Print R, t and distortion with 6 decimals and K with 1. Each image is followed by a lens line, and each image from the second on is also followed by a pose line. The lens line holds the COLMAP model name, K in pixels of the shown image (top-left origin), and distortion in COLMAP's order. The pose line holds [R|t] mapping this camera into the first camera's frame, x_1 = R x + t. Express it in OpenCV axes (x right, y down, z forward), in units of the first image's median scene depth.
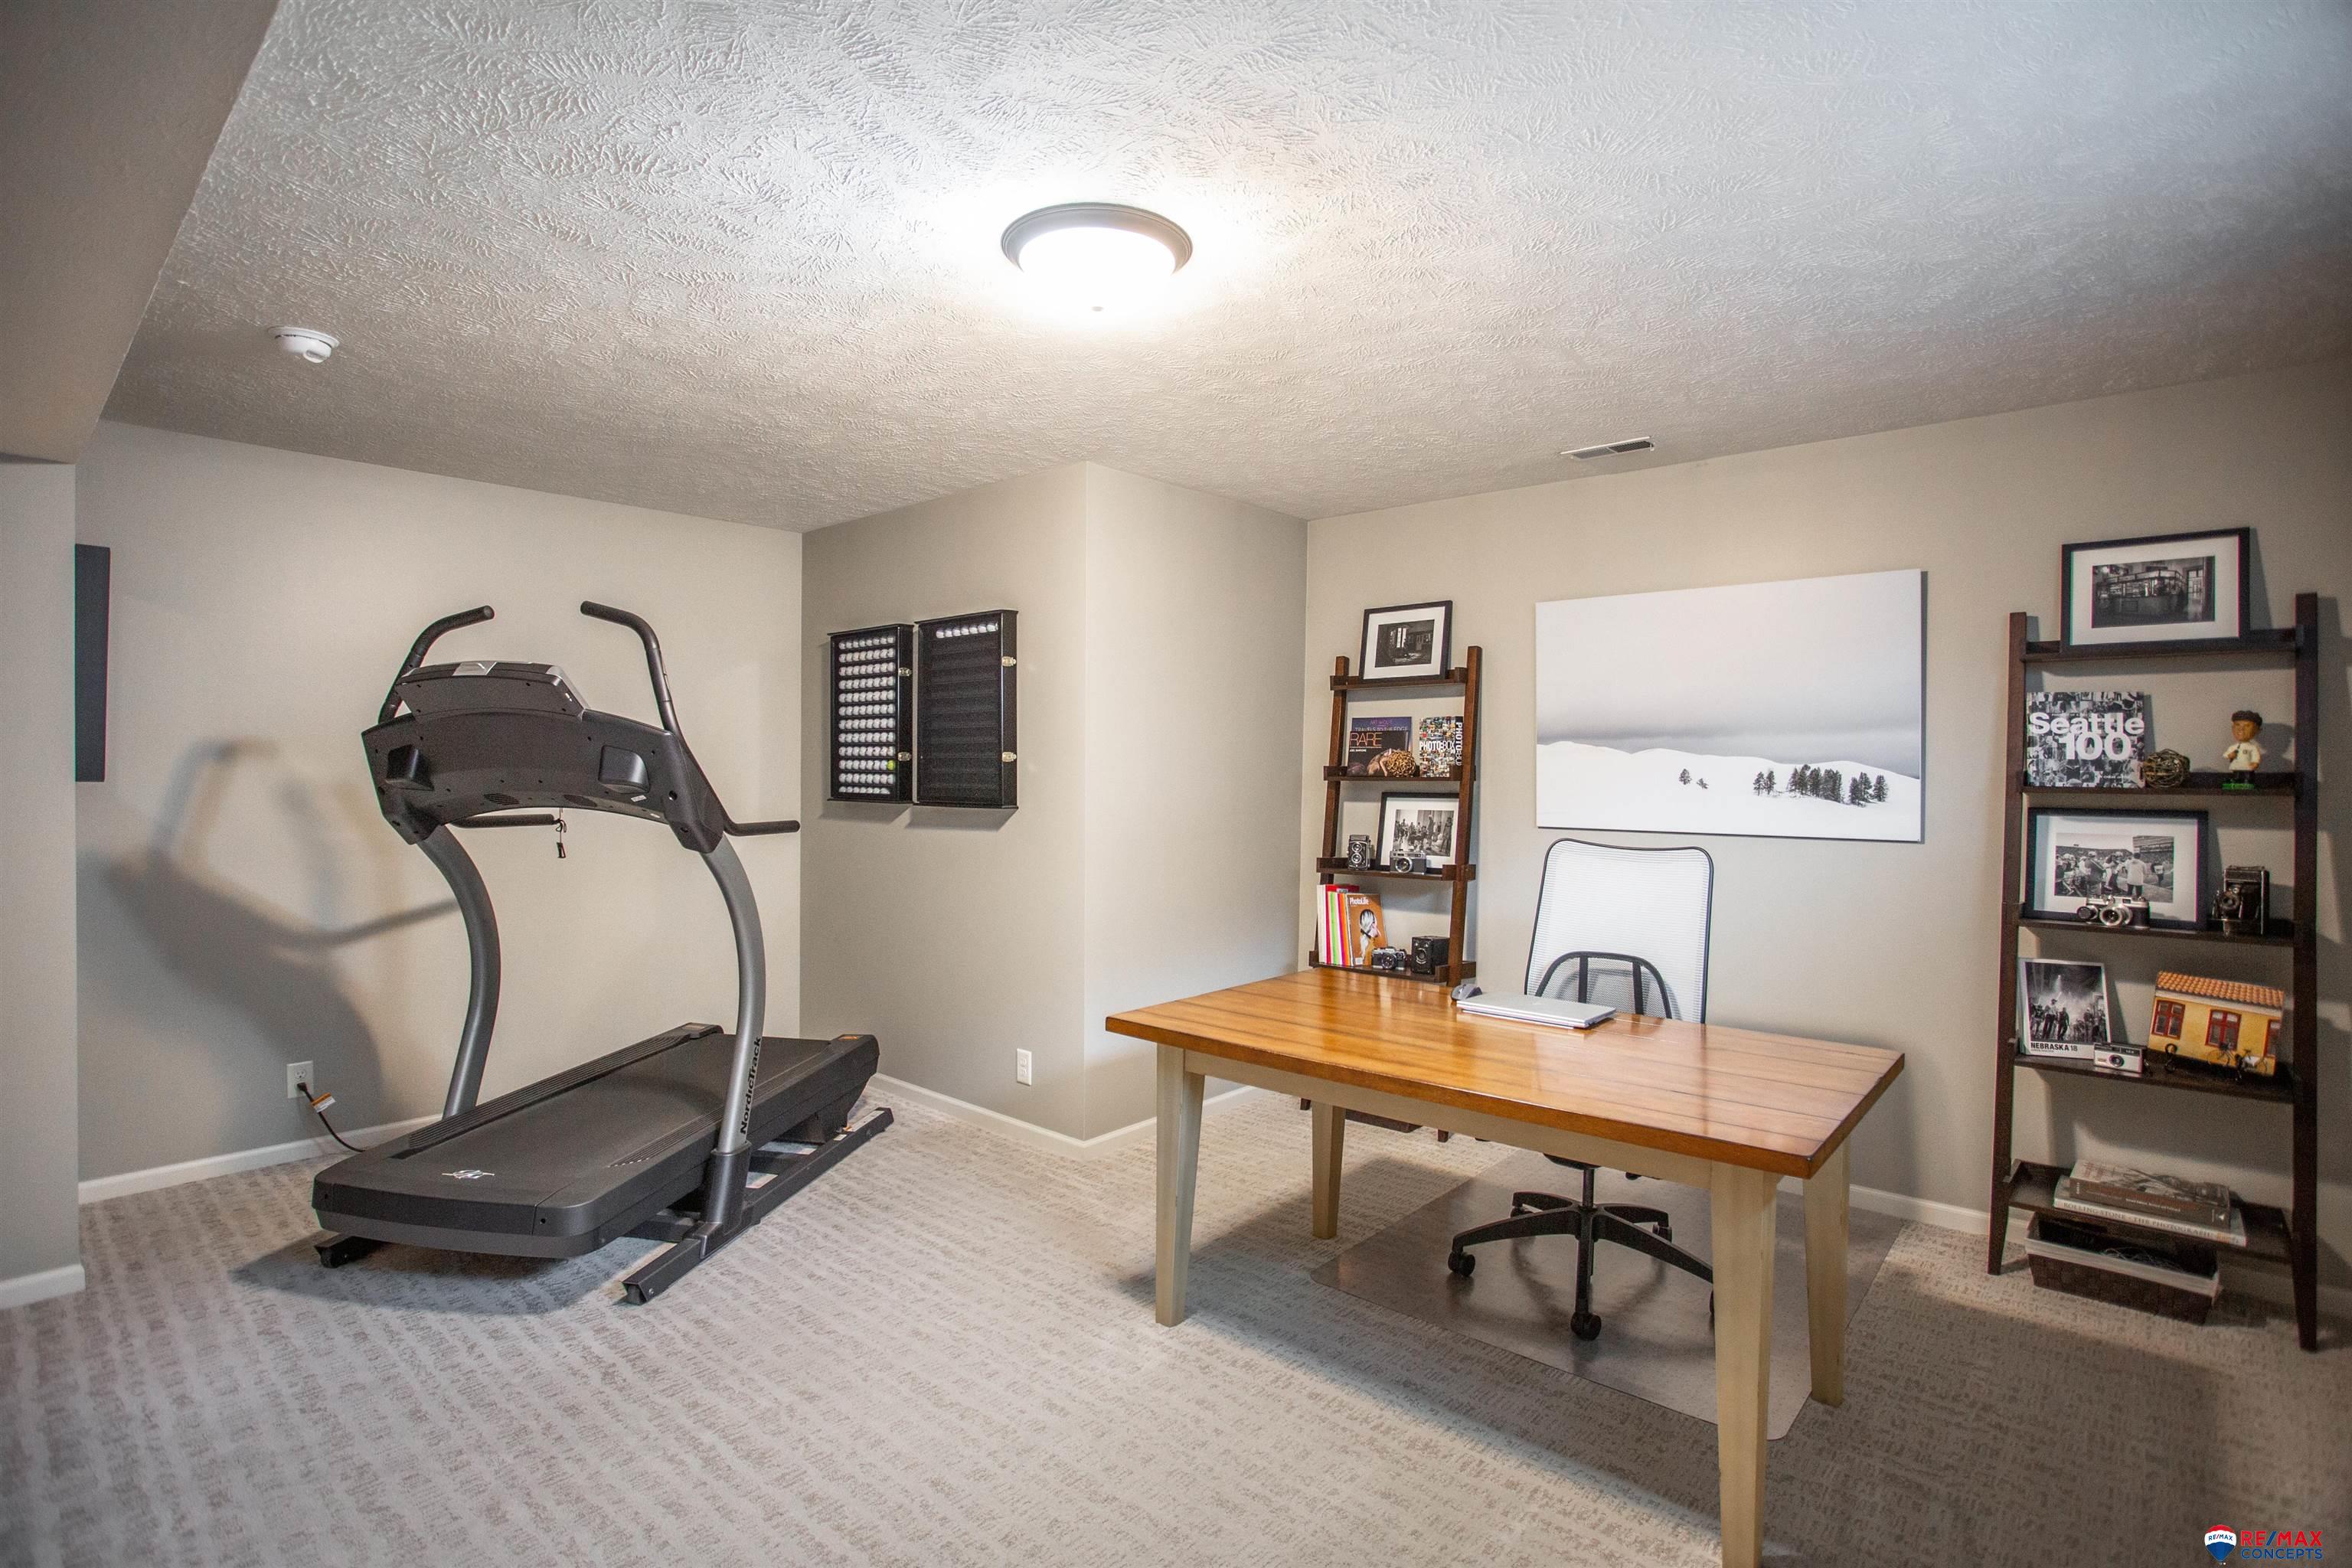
lens RADIAL K [[1147.8, 0, 1169.0], [0, 1147.8, 772.4], [0, 0, 1]] dist [-0.072498, 0.033391]
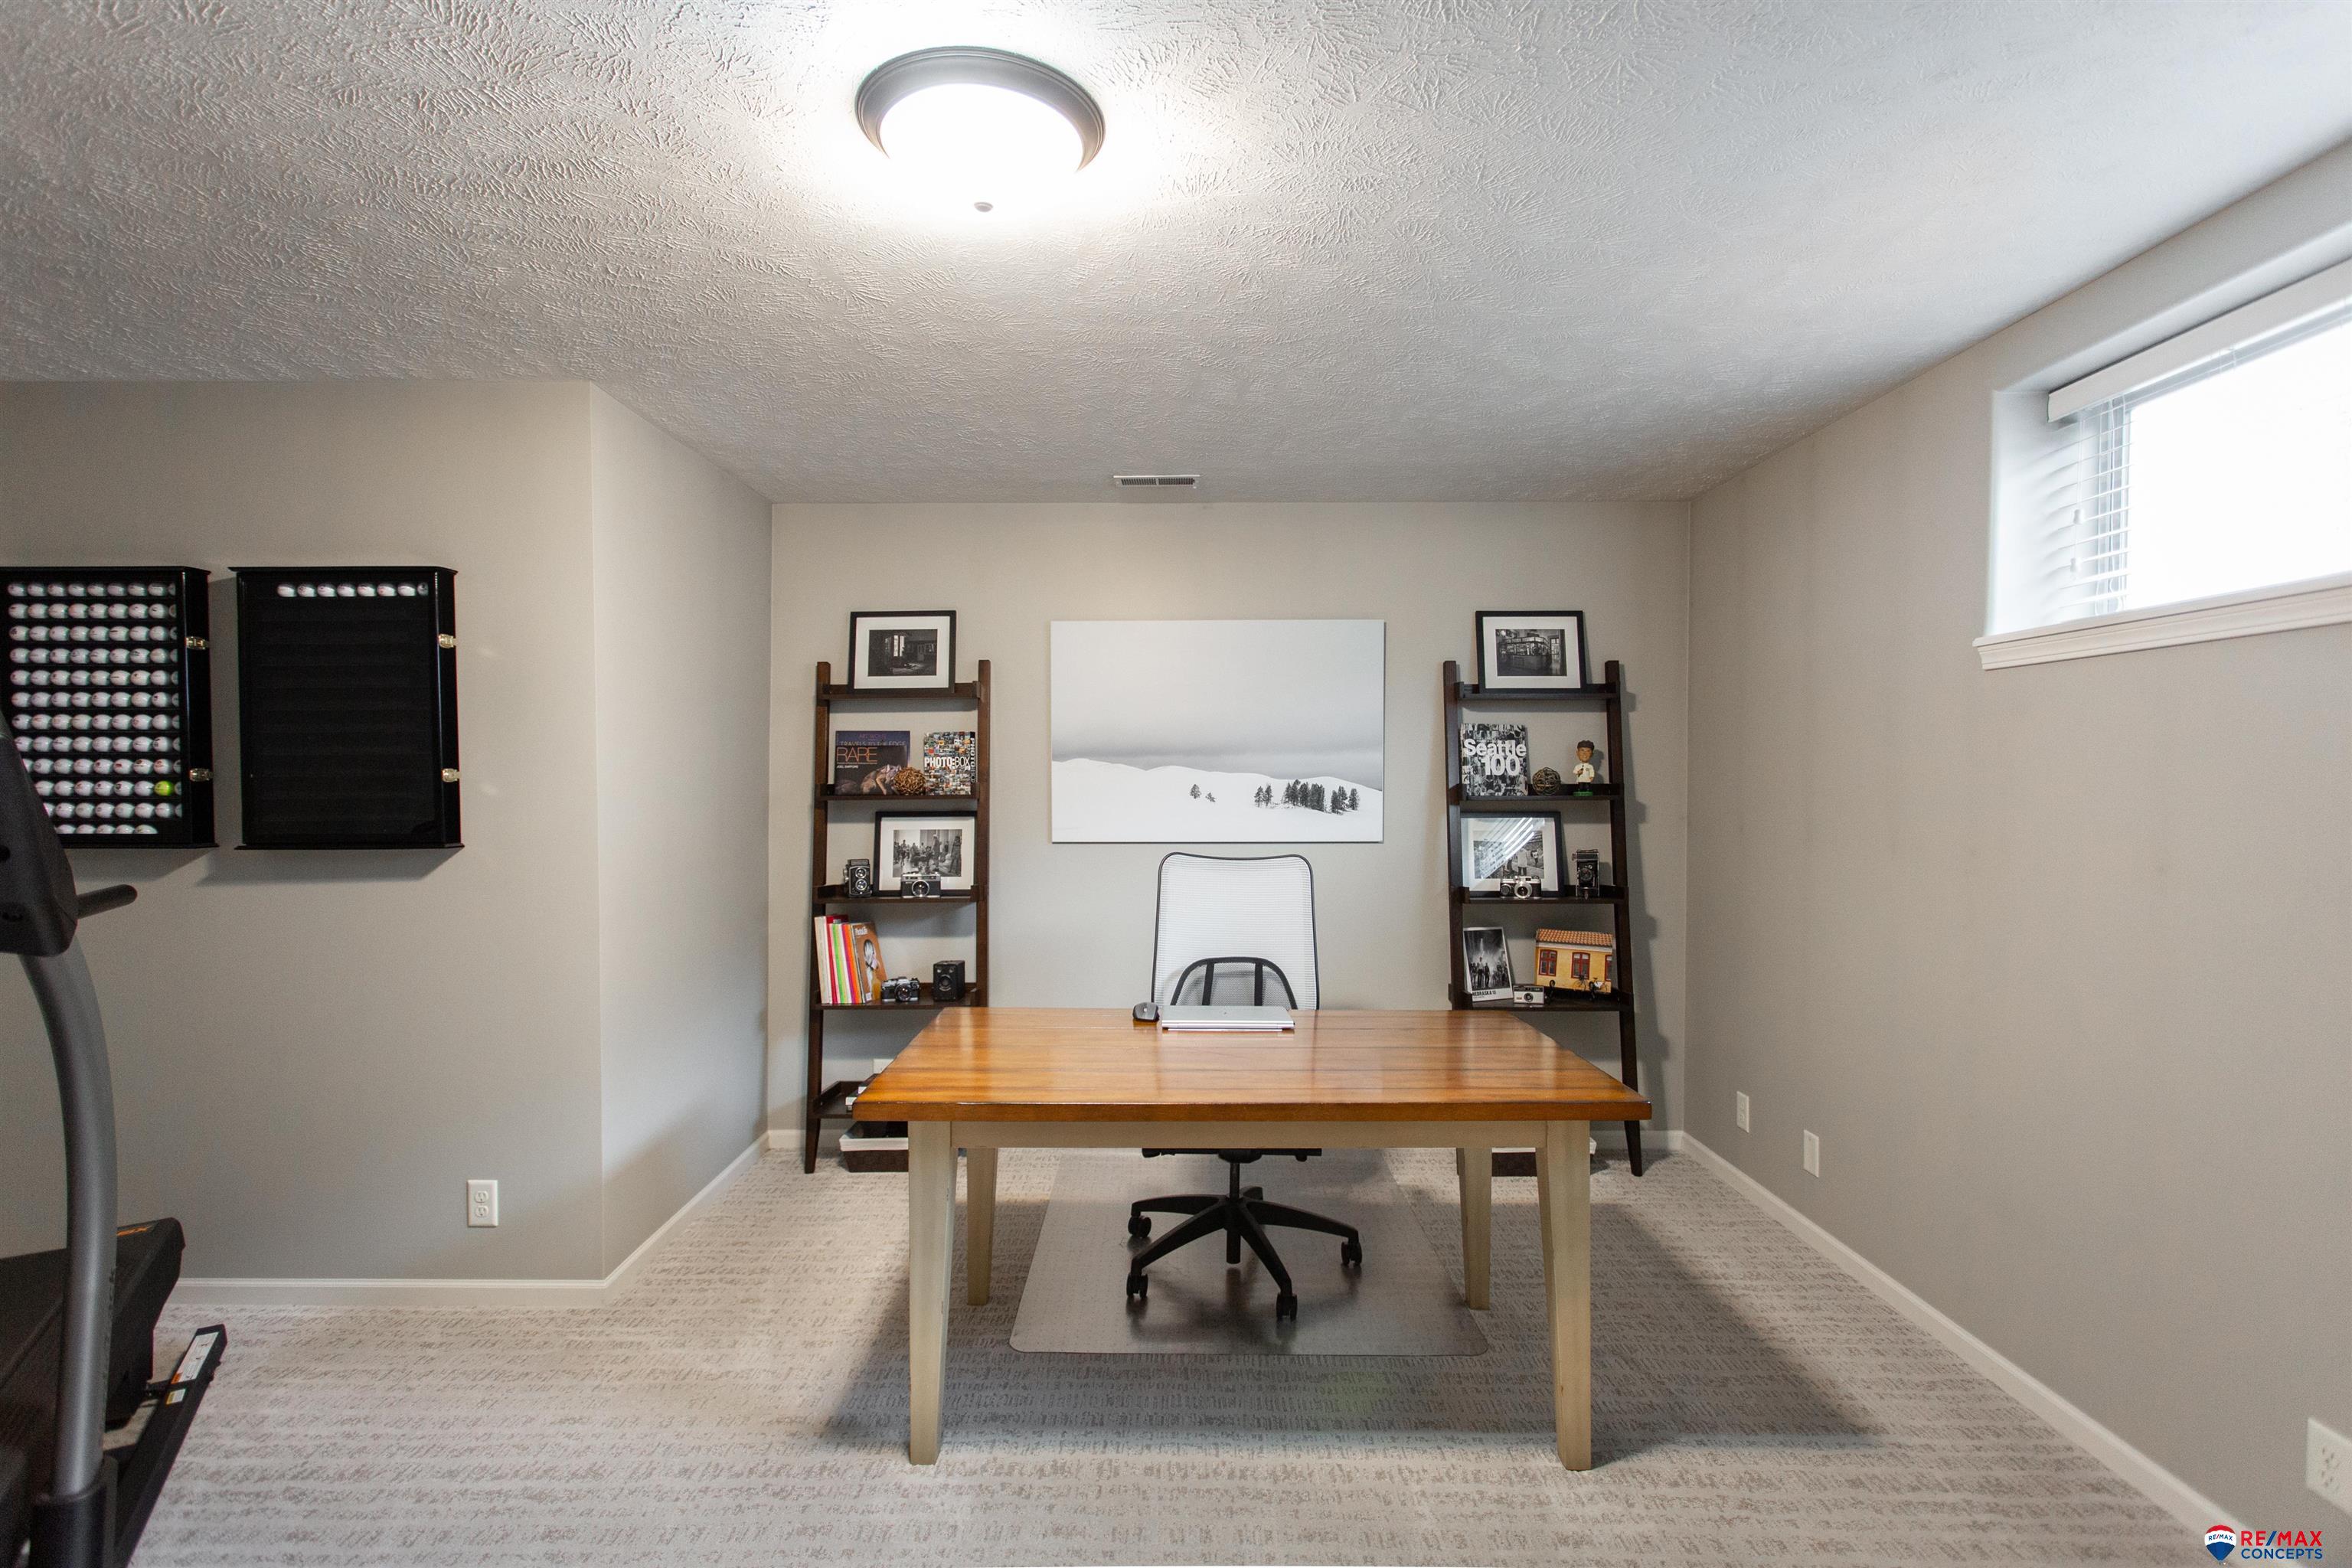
lens RADIAL K [[1128.4, 0, 1173.1], [0, 1128.4, 808.6], [0, 0, 1]] dist [0.001953, 0.000670]
pose [[0.751726, -0.022551, 0.659090, -0.262664], [0.009481, 0.999681, 0.023390, -0.004964], [-0.659407, -0.011334, 0.751700, 0.174299]]
